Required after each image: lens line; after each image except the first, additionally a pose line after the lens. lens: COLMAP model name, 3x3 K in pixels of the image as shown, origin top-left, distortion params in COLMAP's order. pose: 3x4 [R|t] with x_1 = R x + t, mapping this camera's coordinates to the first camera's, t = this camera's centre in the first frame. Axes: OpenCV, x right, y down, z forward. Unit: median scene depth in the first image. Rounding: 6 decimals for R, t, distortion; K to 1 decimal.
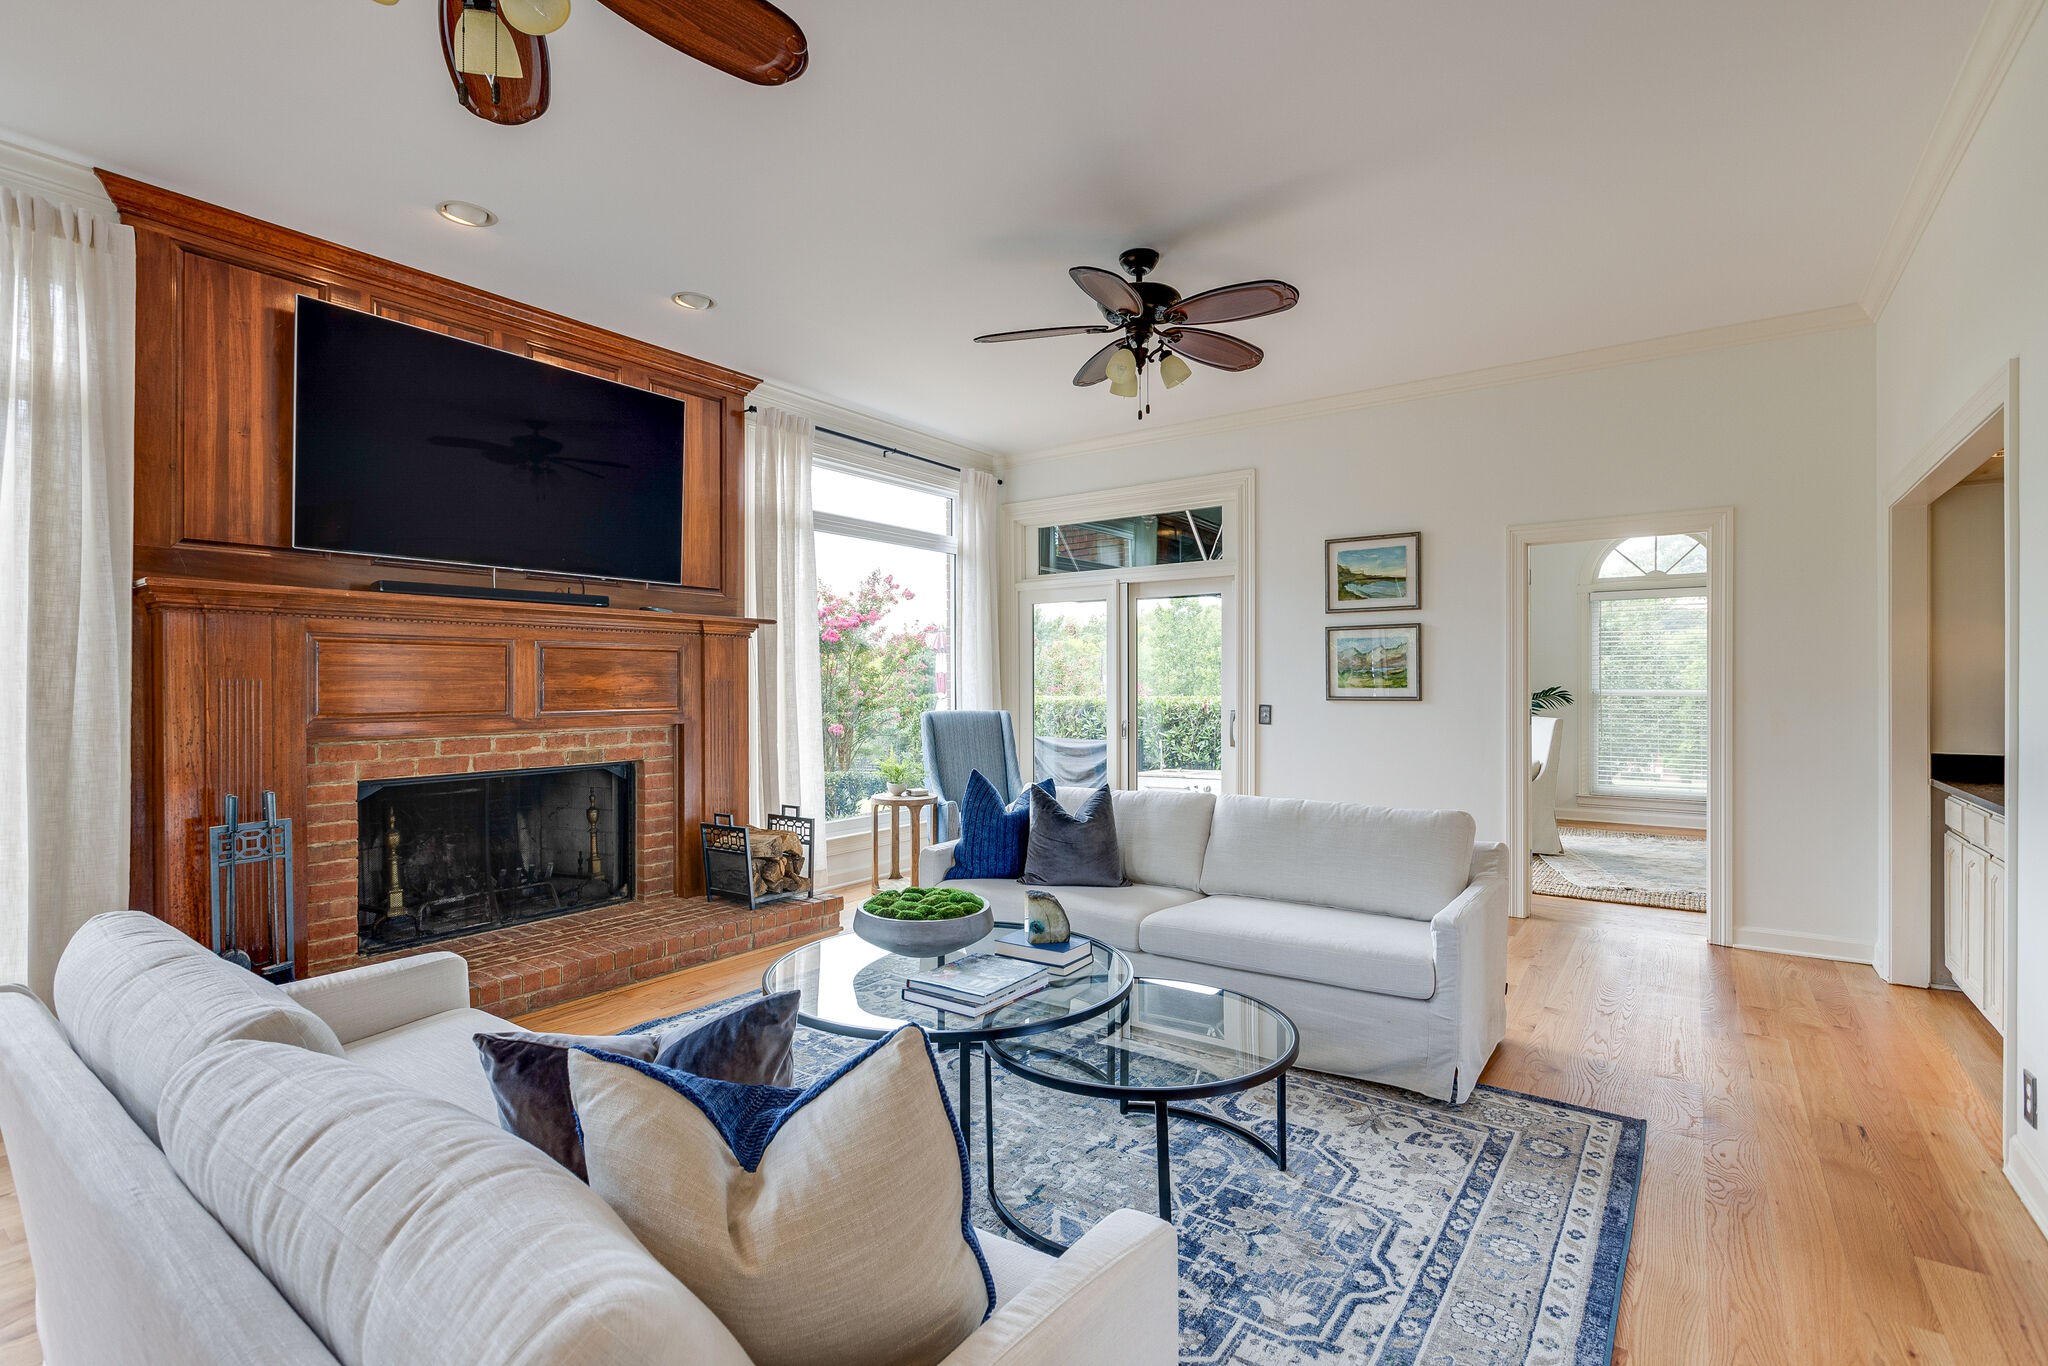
lens RADIAL K [[932.3, 0, 1023.9], [0, 932.3, 690.4], [0, 0, 1]] dist [-0.000142, 0.000279]
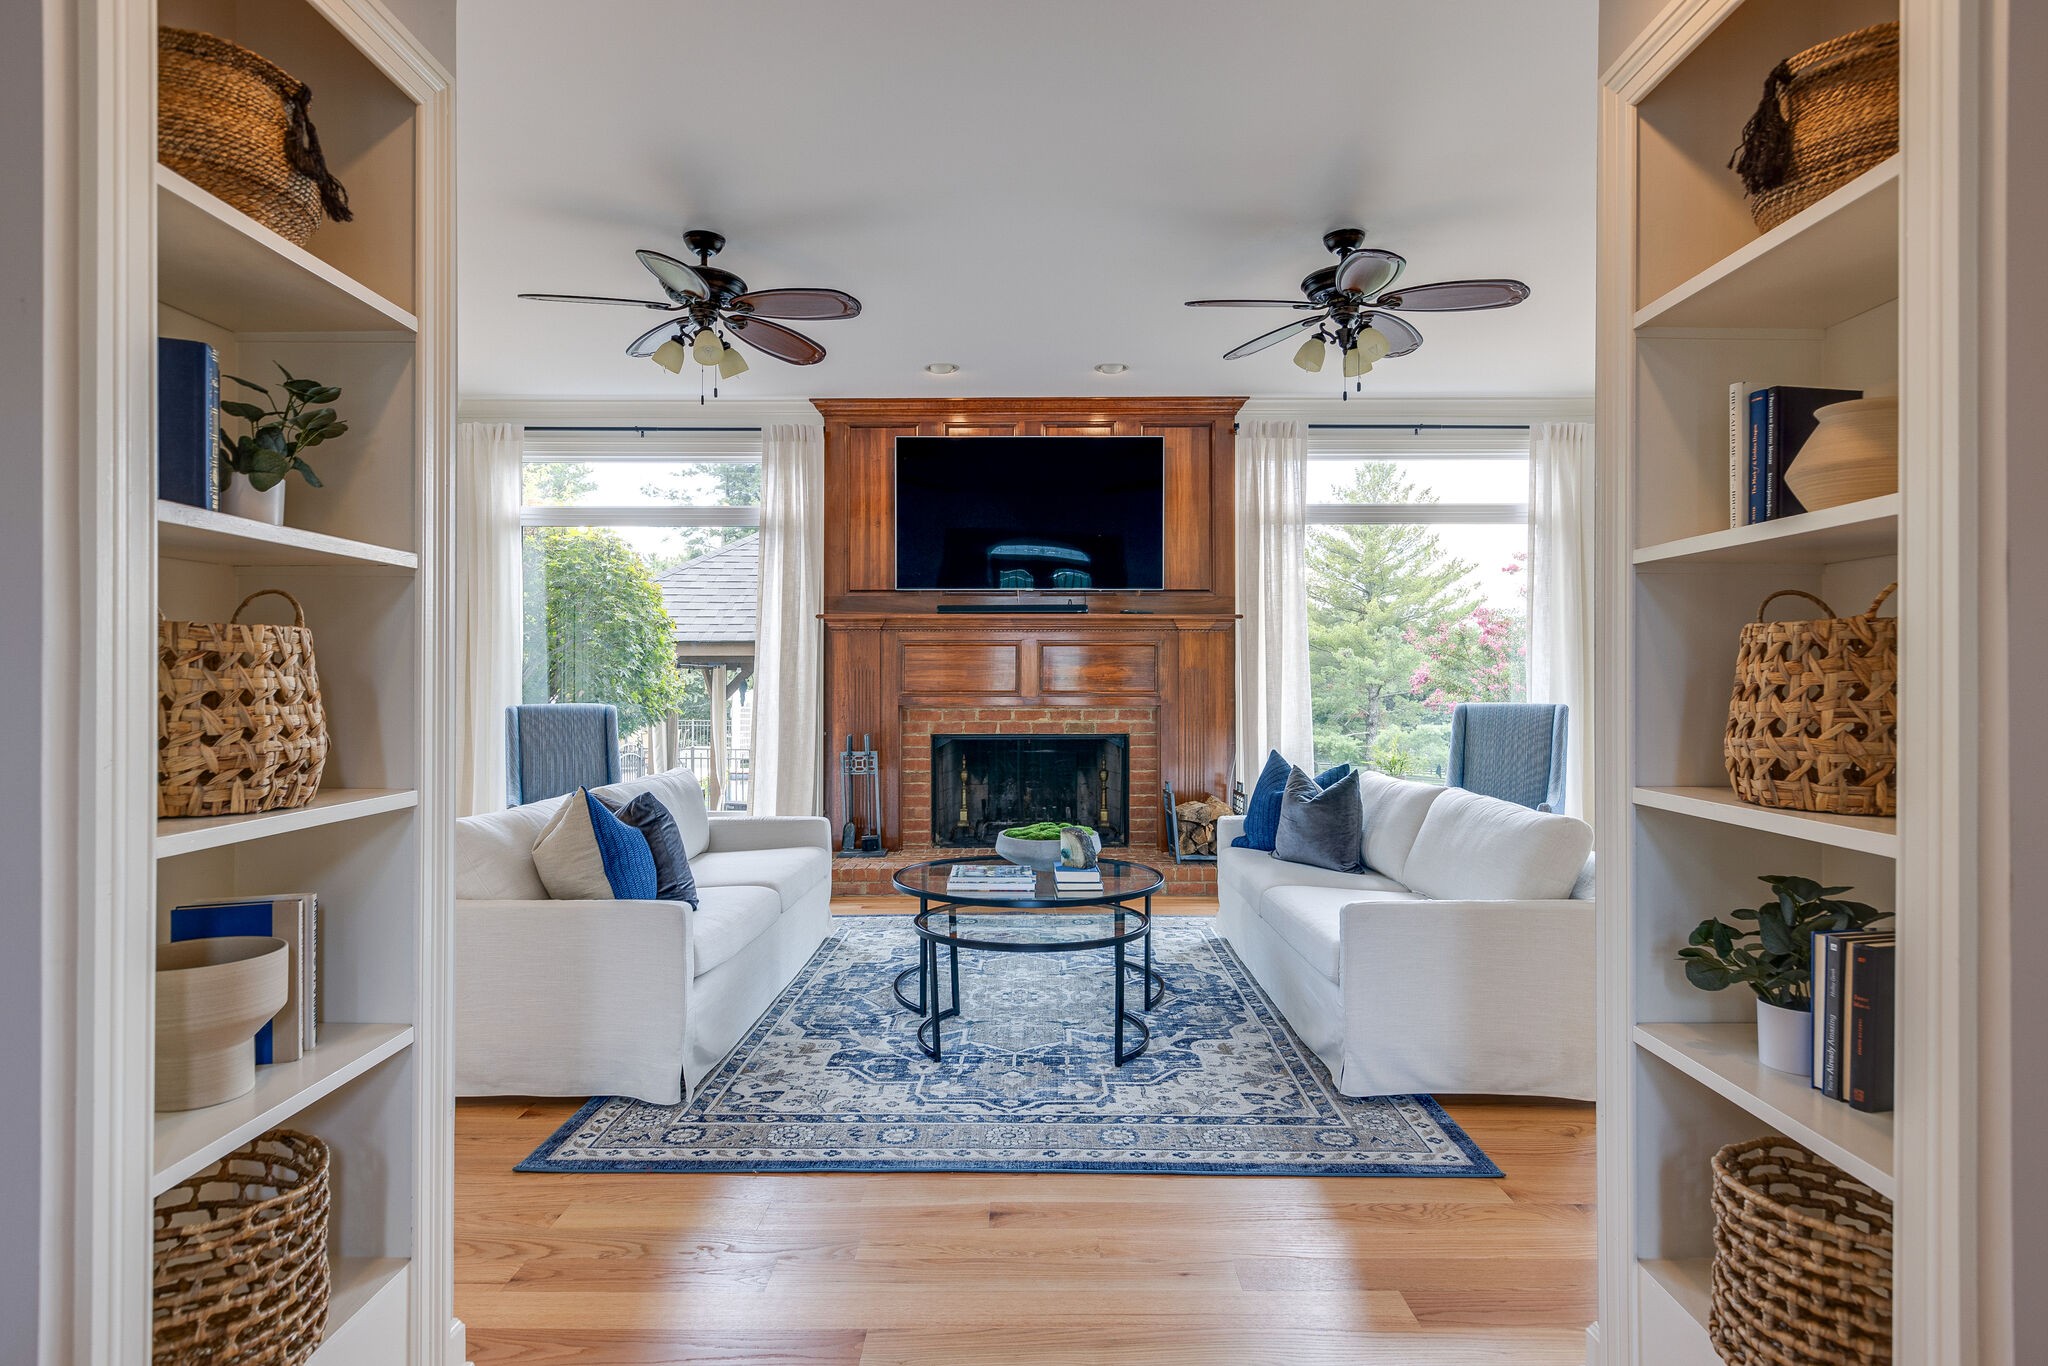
lens RADIAL K [[1084.7, 0, 1023.1], [0, 1084.7, 682.8], [0, 0, 1]] dist [-0.004513, -0.000135]
pose [[0.588089, 0.001061, -0.808796, 0.853051], [-0.006303, 0.999975, -0.003270, 0.015800], [0.808772, 0.007021, 0.588081, 0.048106]]
